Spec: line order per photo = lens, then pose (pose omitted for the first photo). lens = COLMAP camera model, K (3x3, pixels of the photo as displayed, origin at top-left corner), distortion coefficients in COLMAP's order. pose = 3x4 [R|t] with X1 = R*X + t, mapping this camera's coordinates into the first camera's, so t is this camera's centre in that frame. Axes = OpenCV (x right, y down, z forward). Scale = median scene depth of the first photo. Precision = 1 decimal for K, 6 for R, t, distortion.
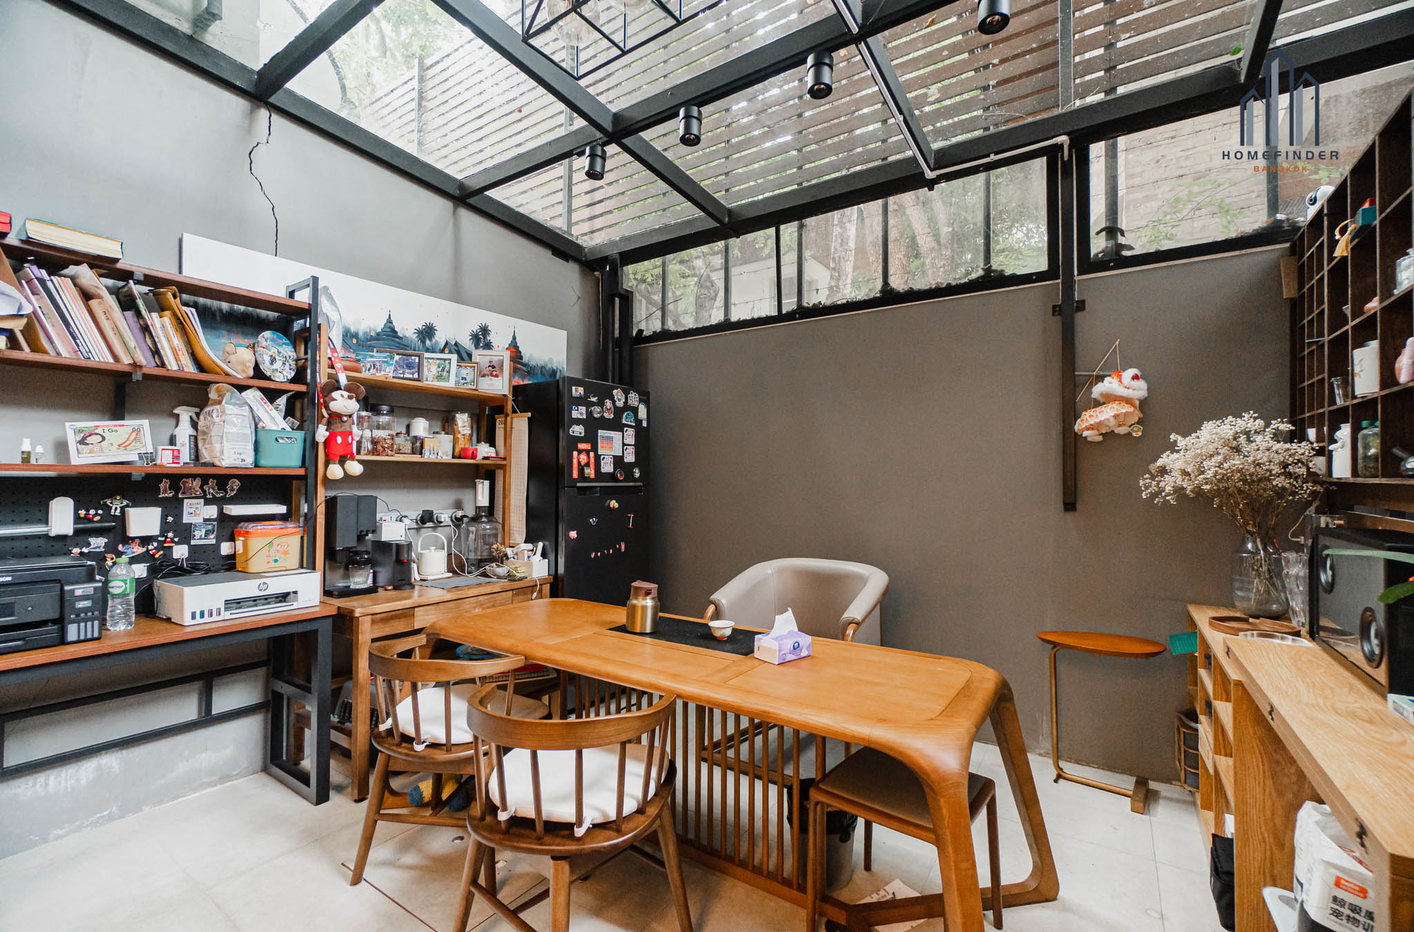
lens RADIAL K [[612.7, 0, 707.2], [0, 612.7, 469.8], [0, 0, 1]] dist [-0.006251, -0.000287]
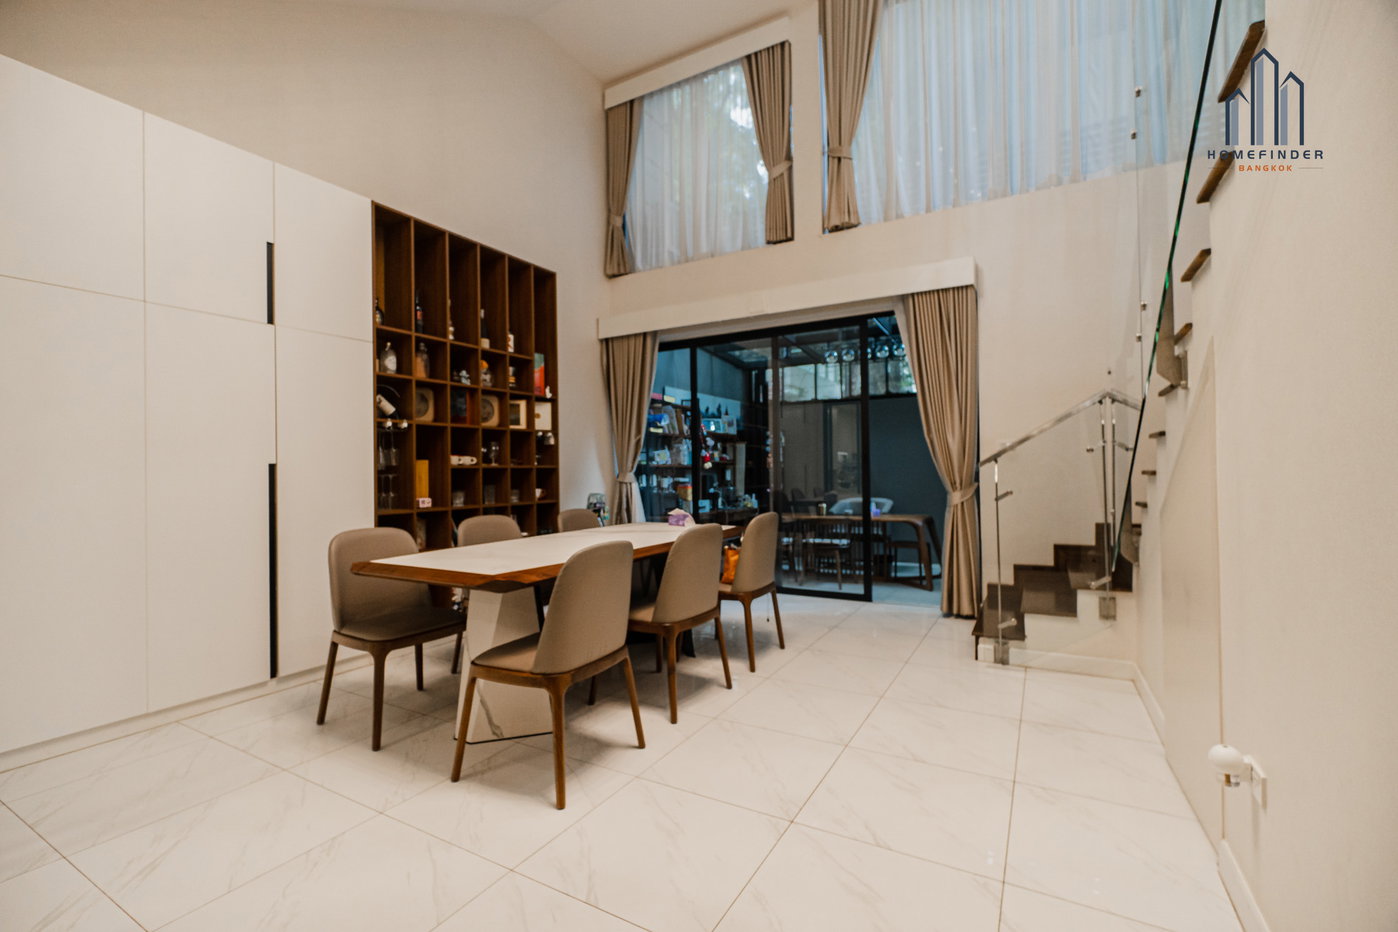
lens RADIAL K [[605.8, 0, 697.0], [0, 605.8, 469.5], [0, 0, 1]] dist [-0.006251, -0.000287]
pose [[0.996772, -0.012897, 0.079239, -0.674574], [0.012623, 0.999913, 0.003950, 0.005451], [-0.079283, -0.002937, 0.996848, -1.381144]]
